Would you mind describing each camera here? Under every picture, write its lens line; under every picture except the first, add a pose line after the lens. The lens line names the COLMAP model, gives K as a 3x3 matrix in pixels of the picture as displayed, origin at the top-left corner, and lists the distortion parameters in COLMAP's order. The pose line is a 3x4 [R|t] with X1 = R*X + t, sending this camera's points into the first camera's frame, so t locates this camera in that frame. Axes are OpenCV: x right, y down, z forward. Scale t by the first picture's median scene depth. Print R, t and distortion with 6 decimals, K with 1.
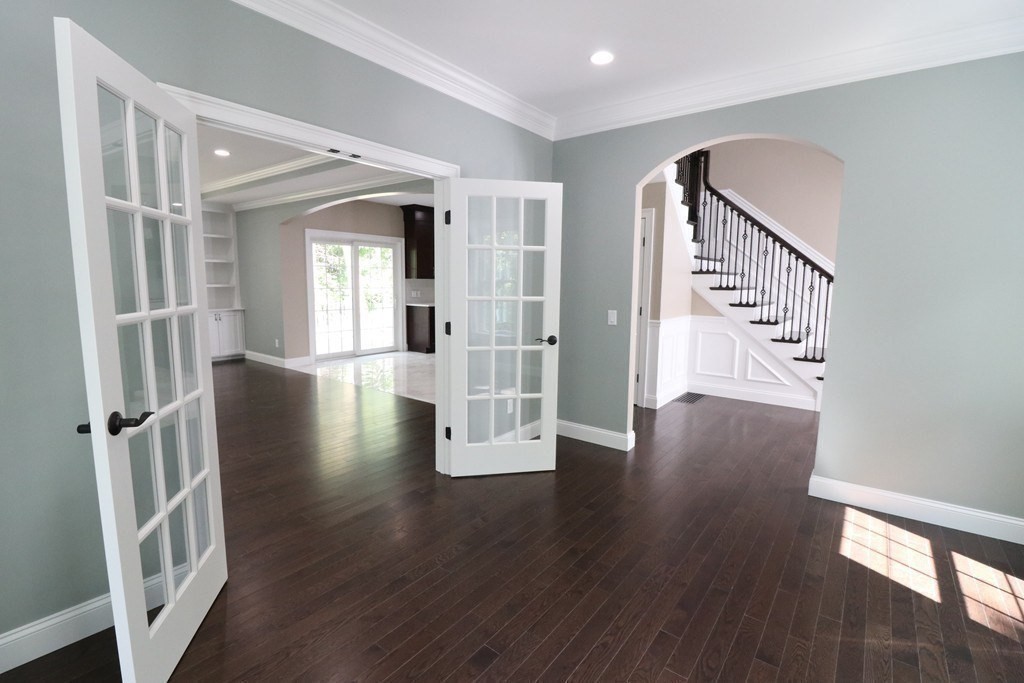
lens RADIAL K [[475.1, 0, 504.9], [0, 475.1, 340.3], [0, 0, 1]] dist [-0.008295, -0.005154]
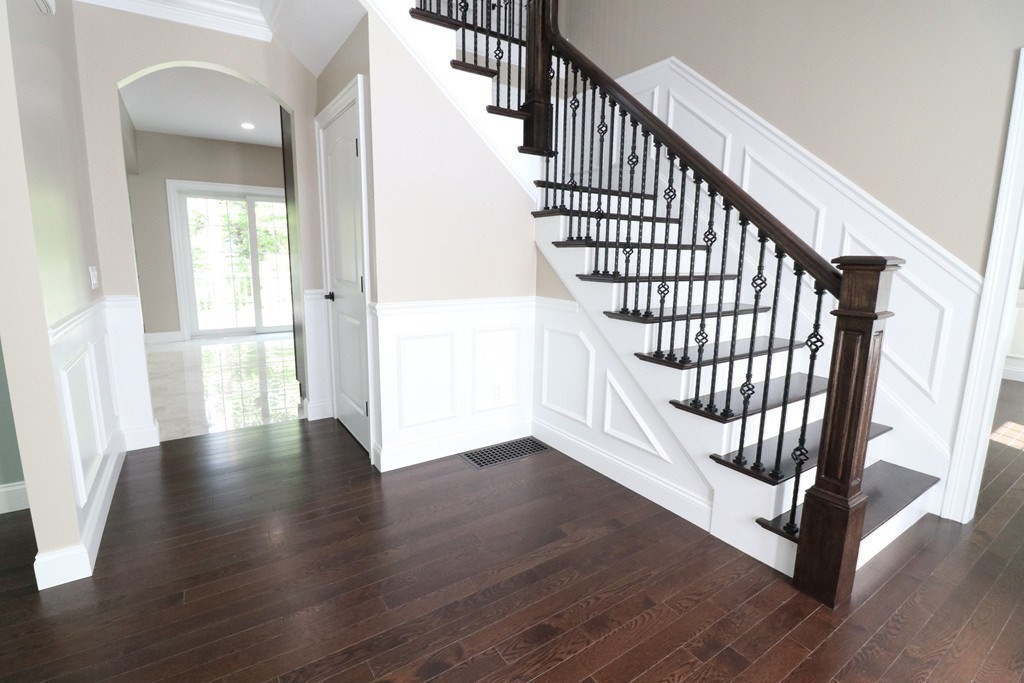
lens RADIAL K [[475.1, 0, 508.9], [0, 475.1, 339.5], [0, 0, 1]] dist [-0.008295, -0.005154]
pose [[0.942641, 0.062844, -0.327839, 0.418129], [-0.048169, 0.997448, 0.052702, -0.023948], [0.330314, -0.033887, 0.943263, 0.374605]]
